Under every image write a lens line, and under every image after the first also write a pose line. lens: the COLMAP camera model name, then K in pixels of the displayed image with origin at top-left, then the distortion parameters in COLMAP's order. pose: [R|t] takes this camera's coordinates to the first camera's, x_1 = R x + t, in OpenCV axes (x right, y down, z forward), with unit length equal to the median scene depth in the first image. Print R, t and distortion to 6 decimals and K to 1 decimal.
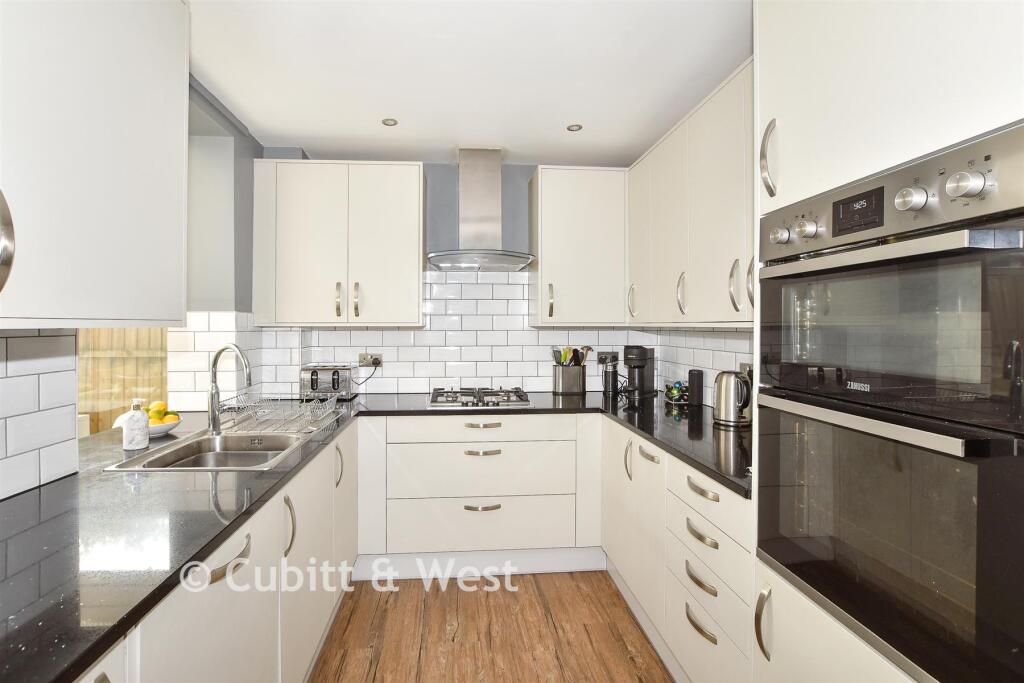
lens RADIAL K [[482.3, 0, 508.8], [0, 482.3, 327.0], [0, 0, 1]] dist [-0.032254, 0.000583]
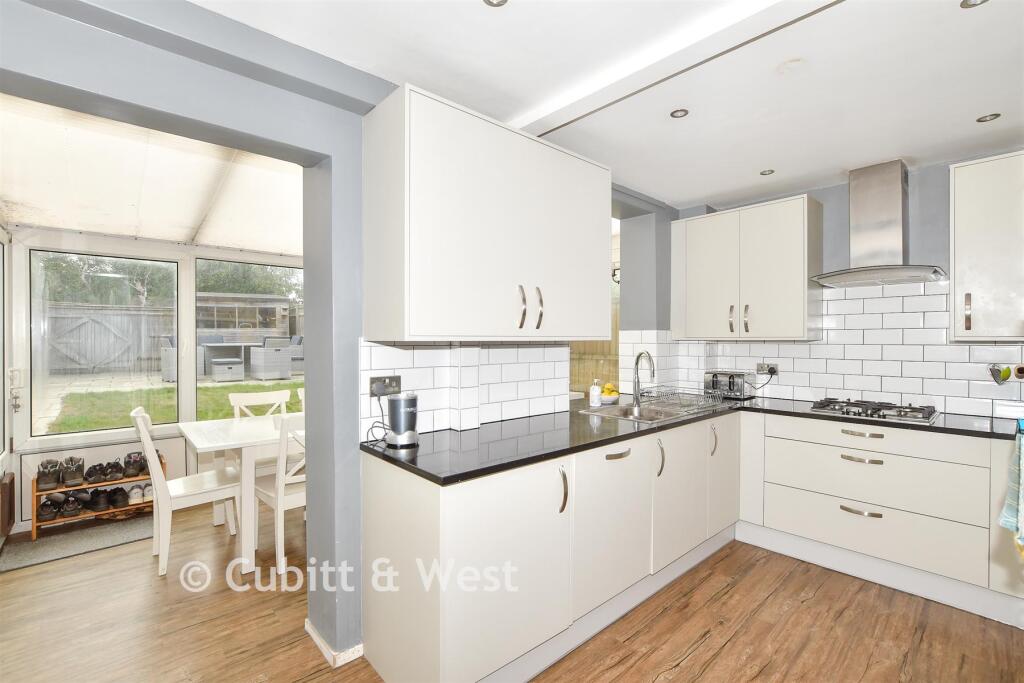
lens RADIAL K [[454.1, 0, 514.6], [0, 454.1, 340.5], [0, 0, 1]] dist [-0.027643, 0.014328]
pose [[0.619935, 0.001971, -0.784651, 0.227623], [-0.000535, 0.999998, 0.002089, -0.002829], [0.784653, -0.000876, 0.619934, -0.193864]]
